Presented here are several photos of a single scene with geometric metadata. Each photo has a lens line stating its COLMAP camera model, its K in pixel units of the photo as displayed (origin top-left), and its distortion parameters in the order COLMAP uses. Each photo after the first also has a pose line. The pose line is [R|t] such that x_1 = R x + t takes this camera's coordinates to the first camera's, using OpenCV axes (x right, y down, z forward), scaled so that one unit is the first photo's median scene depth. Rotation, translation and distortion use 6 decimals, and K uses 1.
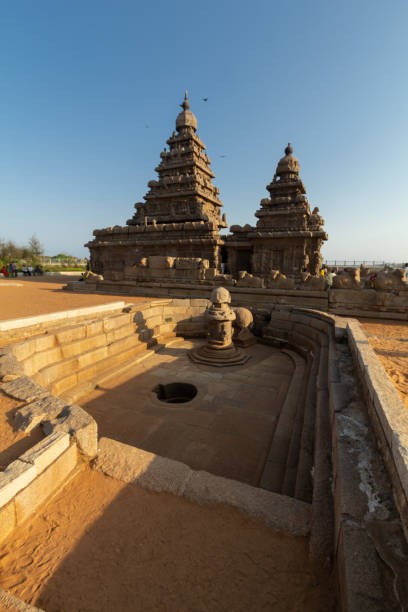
lens RADIAL K [[281.2, 0, 201.9], [0, 281.2, 307.6], [0, 0, 1]] dist [0.008599, -0.010586]
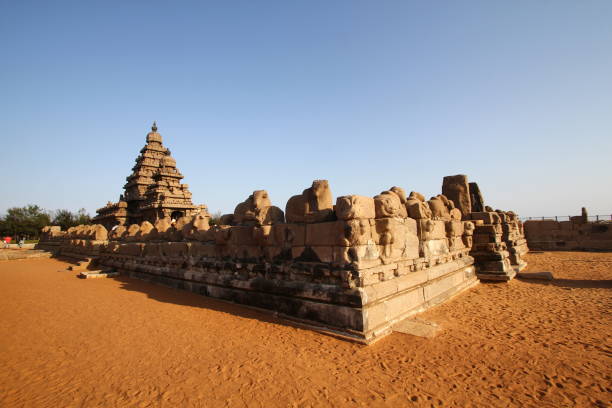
lens RADIAL K [[281.2, 0, 304.1], [0, 281.2, 203.9], [0, 0, 1]] dist [0.008599, -0.010586]
pose [[0.962631, -0.070734, -0.261416, 2.116159], [0.003851, 0.968766, -0.247947, 0.132817], [0.270789, 0.237674, 0.932837, -0.227521]]
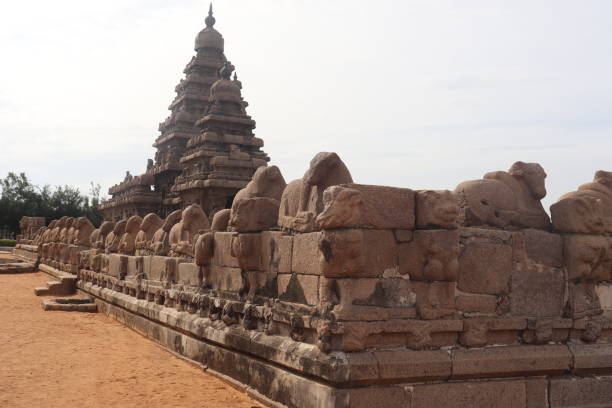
lens RADIAL K [[691.4, 0, 305.2], [0, 691.4, 205.5], [0, 0, 1]] dist [-0.036531, 0.000000]
pose [[0.793784, -0.032118, -0.607351, 2.329250], [-0.107281, 0.975553, -0.191801, 0.141571], [0.598663, 0.217406, 0.770932, -0.257277]]
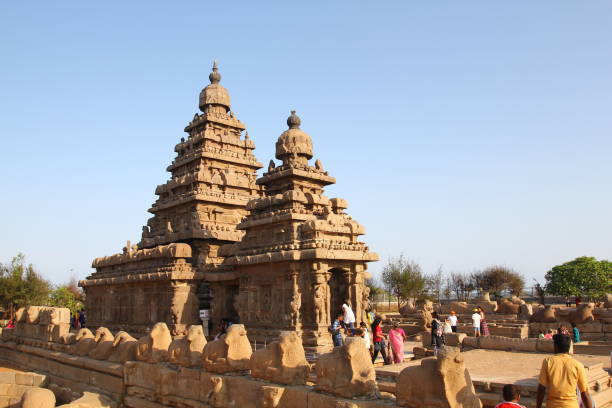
lens RADIAL K [[530.5, 0, 304.1], [0, 530.5, 201.7], [0, 0, 1]] dist [-0.058583, -0.006191]
pose [[0.928887, -0.101851, -0.356083, 1.097802], [-0.019544, 0.946624, -0.321747, -0.034990], [0.369847, 0.305826, 0.877316, 0.079435]]
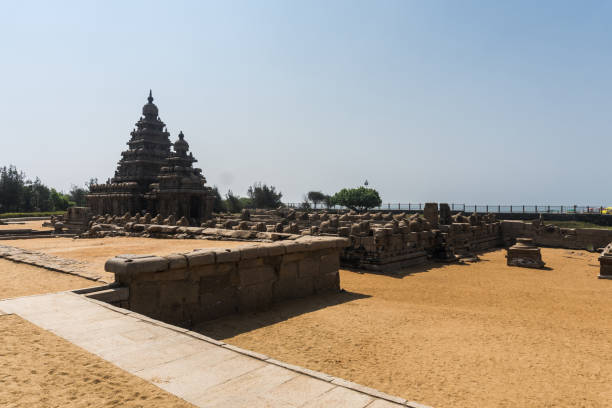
lens RADIAL K [[406.6, 0, 306.5], [0, 406.6, 206.2], [0, 0, 1]] dist [-0.057101, -0.000104]
pose [[0.979127, -0.007140, -0.203123, 2.126052], [-0.023446, 0.988743, -0.147778, 0.179129], [0.201891, 0.149456, 0.967937, -1.354020]]
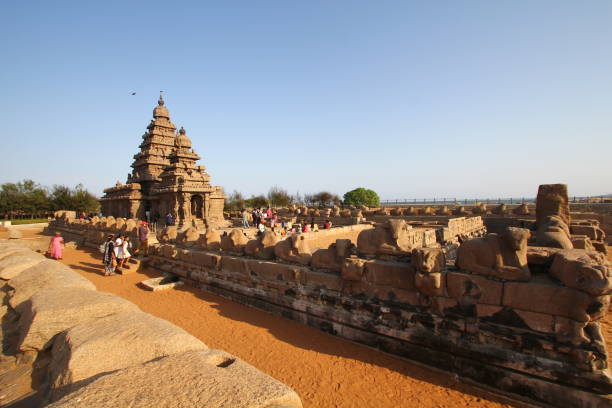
lens RADIAL K [[281.2, 0, 306.1], [0, 281.2, 204.7], [0, 0, 1]] dist [0.008599, -0.010586]
pose [[0.970903, -0.036833, -0.236622, 1.880487], [0.001326, 0.988912, -0.148495, 0.027496], [0.239468, 0.143861, 0.960187, -0.244914]]
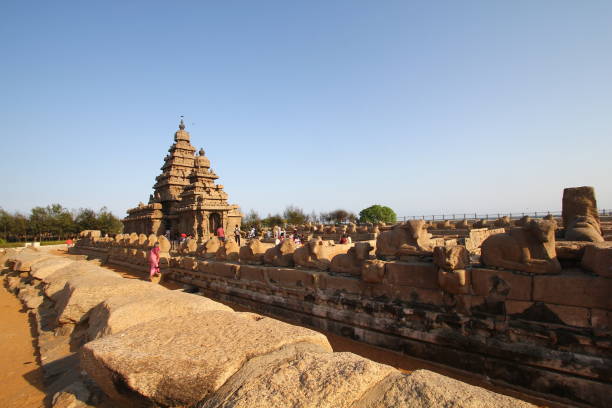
lens RADIAL K [[281.2, 0, 306.7], [0, 281.2, 205.0], [0, 0, 1]] dist [0.008599, -0.010586]
pose [[0.956257, -0.072627, -0.283370, 1.875919], [0.009722, 0.976045, -0.217352, 0.056081], [0.292368, 0.205089, 0.934055, -0.247374]]
